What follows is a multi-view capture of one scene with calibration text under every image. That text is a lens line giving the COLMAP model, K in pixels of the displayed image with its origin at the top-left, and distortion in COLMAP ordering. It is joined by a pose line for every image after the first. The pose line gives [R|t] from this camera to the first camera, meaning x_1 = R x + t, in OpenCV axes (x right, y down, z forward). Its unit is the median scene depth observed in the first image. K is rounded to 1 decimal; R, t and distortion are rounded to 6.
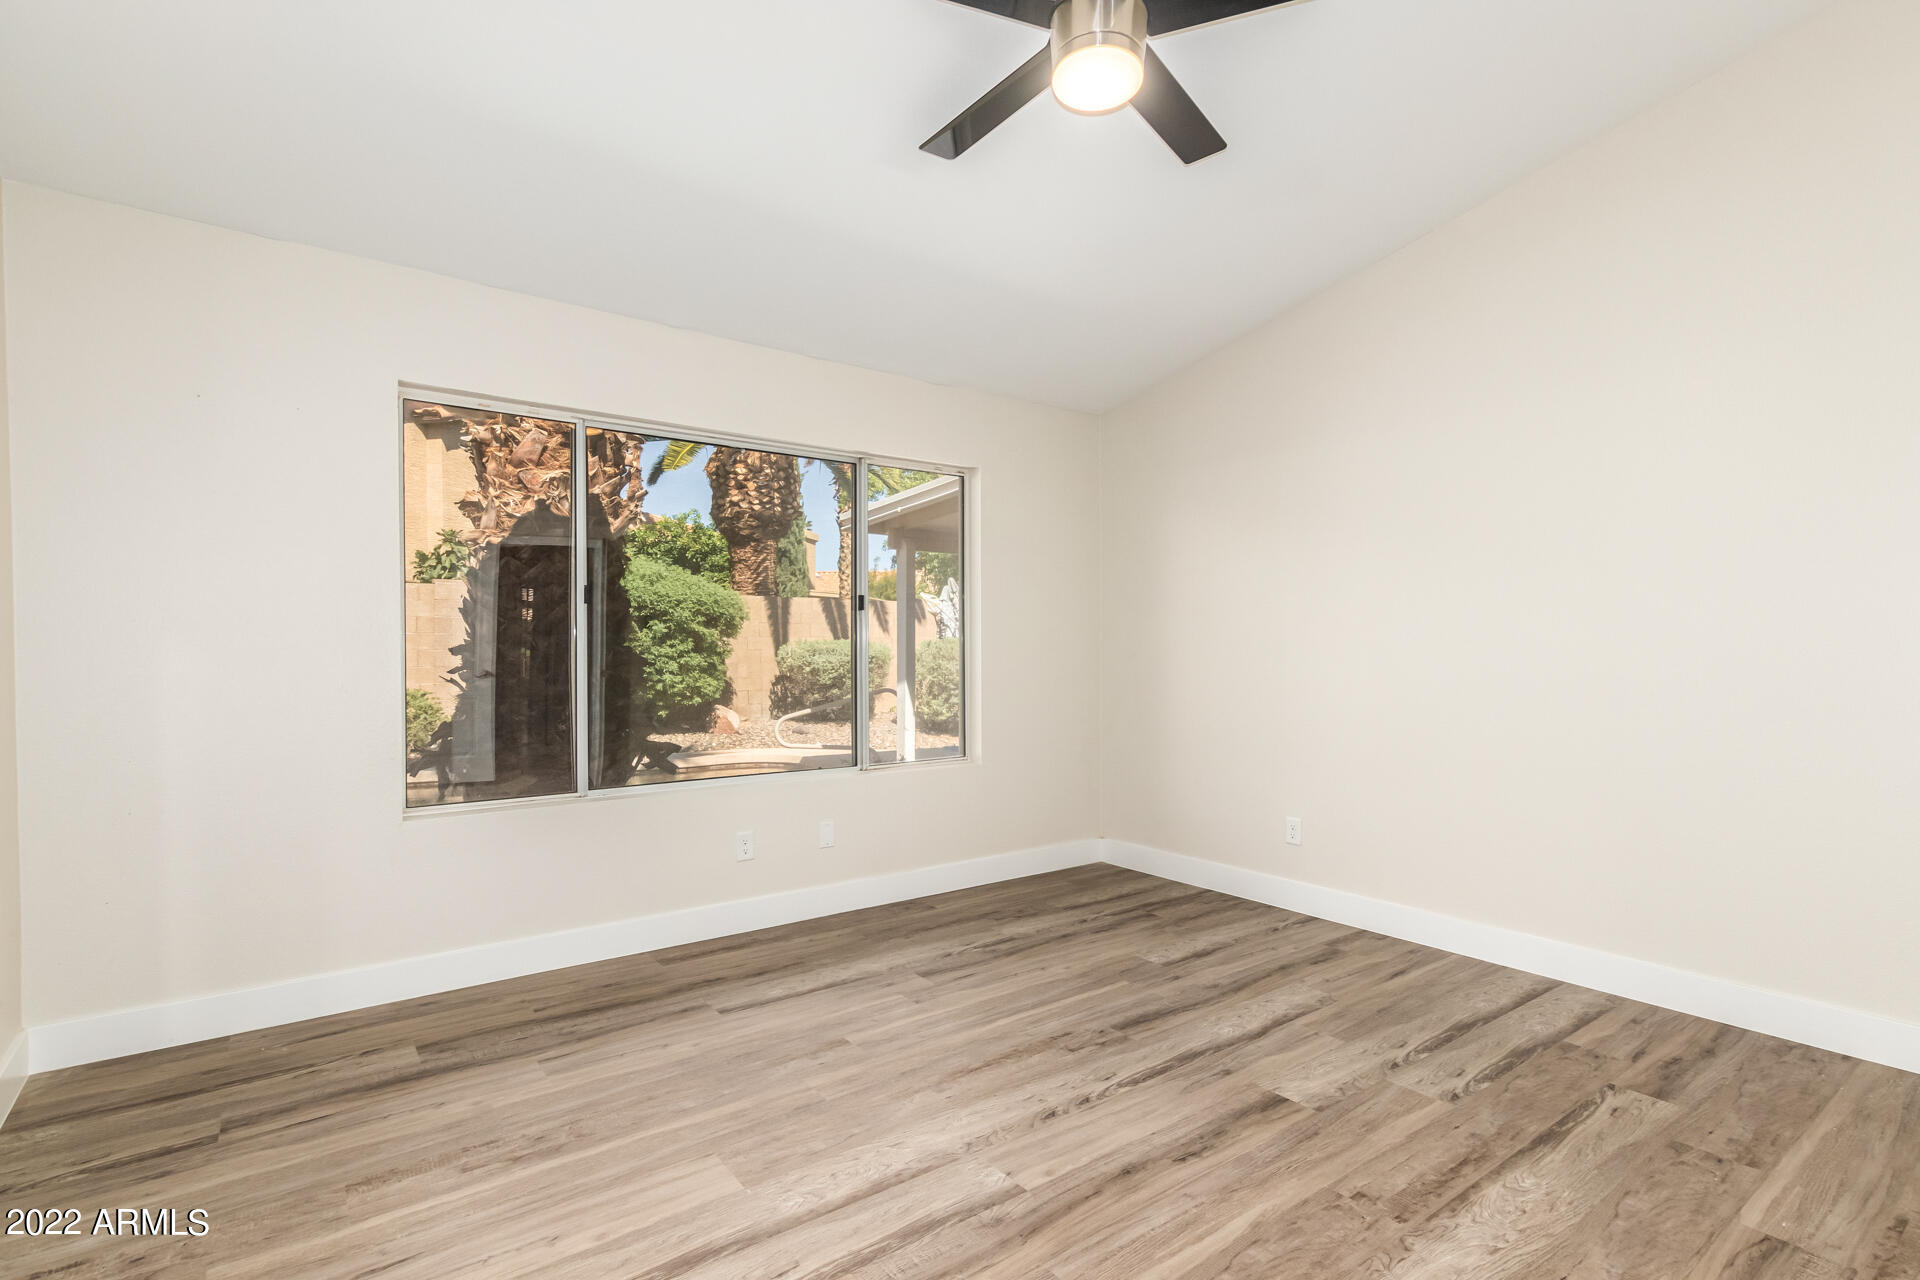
lens RADIAL K [[884.7, 0, 951.5], [0, 884.7, 643.3], [0, 0, 1]] dist [0.005955, -0.000470]
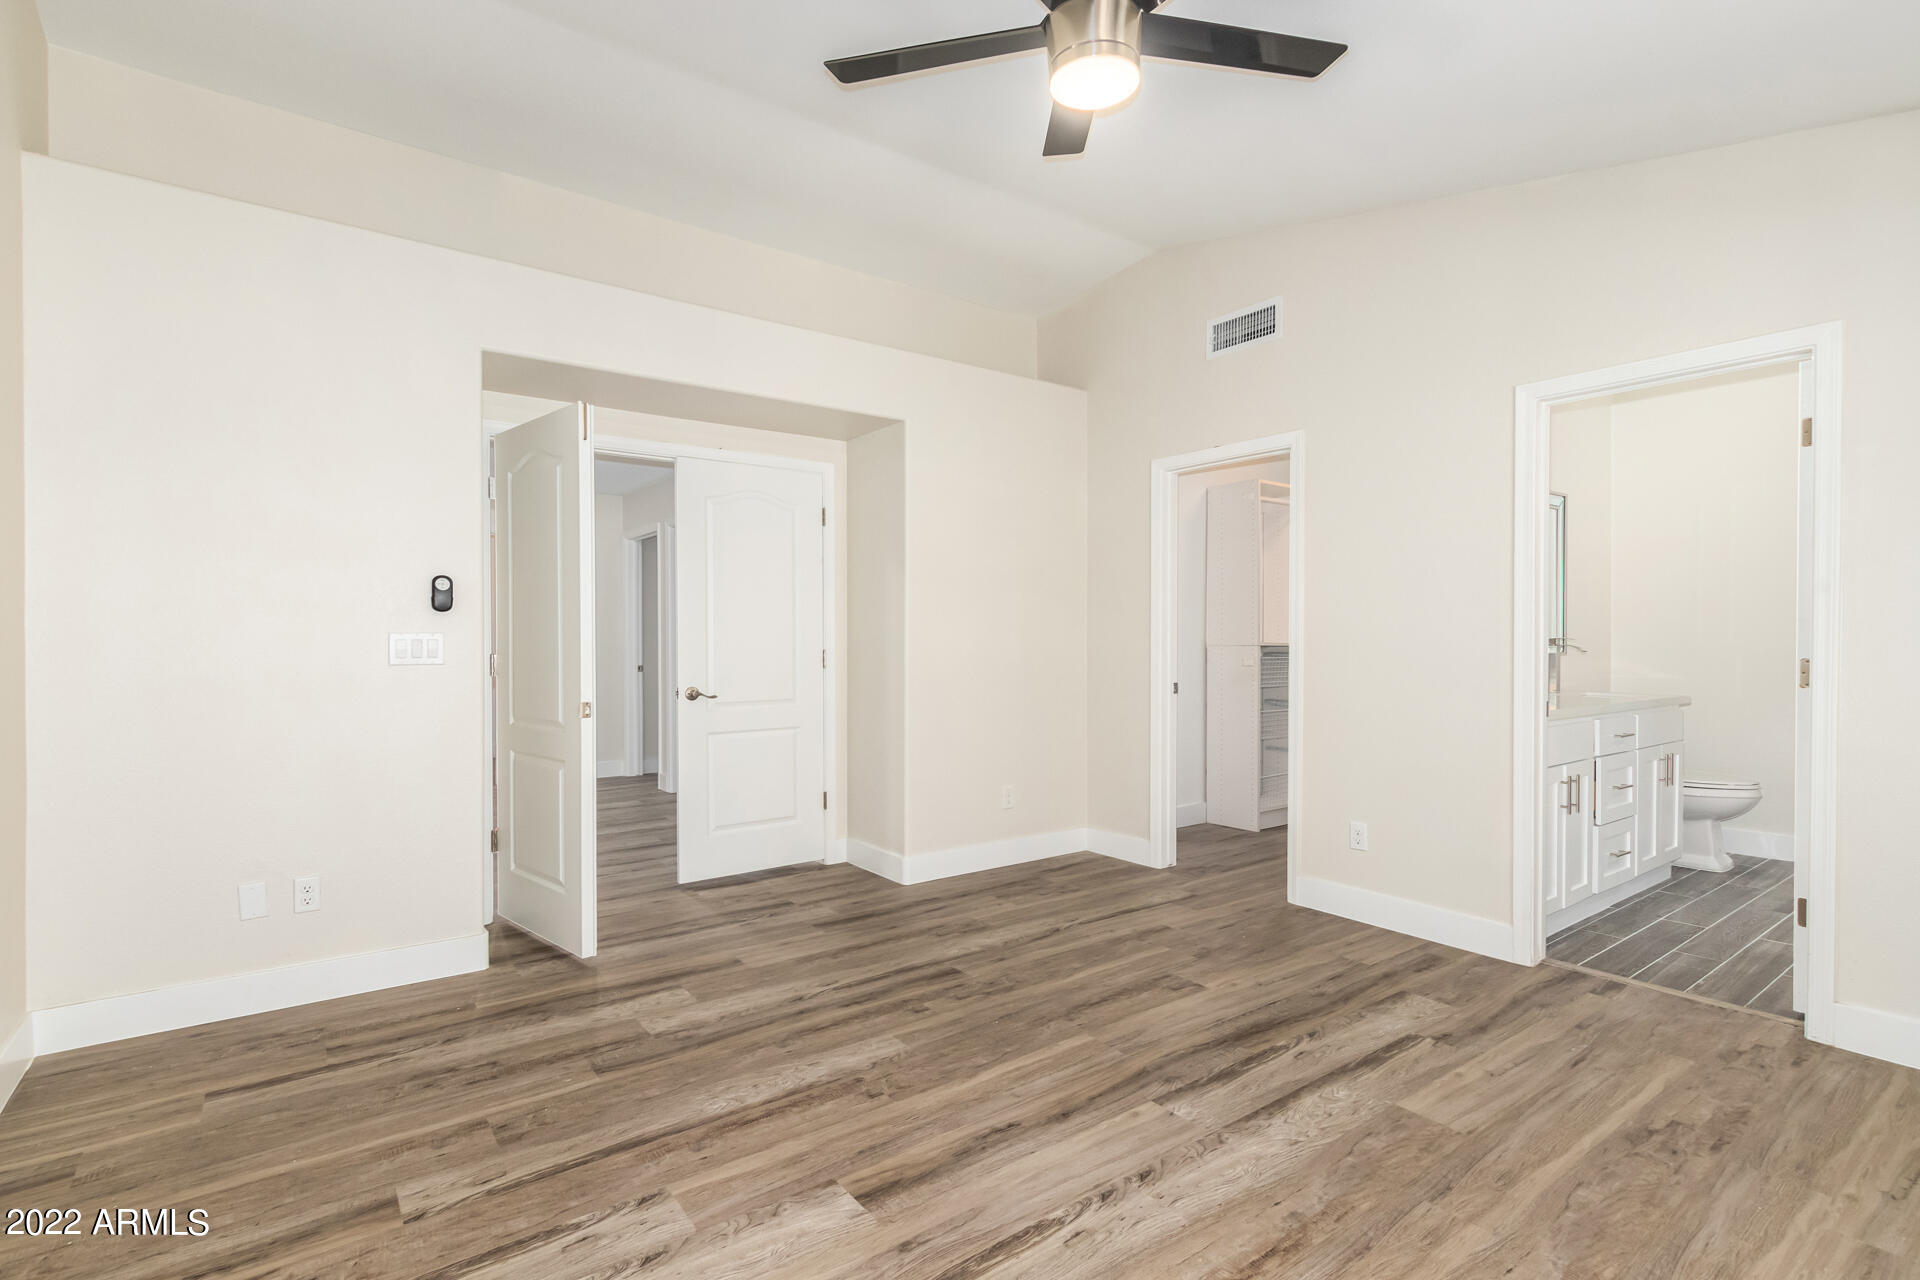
lens RADIAL K [[884.7, 0, 951.5], [0, 884.7, 643.3], [0, 0, 1]] dist [0.005955, -0.000470]
pose [[-0.999998, 0.000165, -0.002023, 0.325363], [0.000168, 0.999999, -0.001405, 0.009849], [0.002023, -0.001406, -0.999997, 2.005758]]
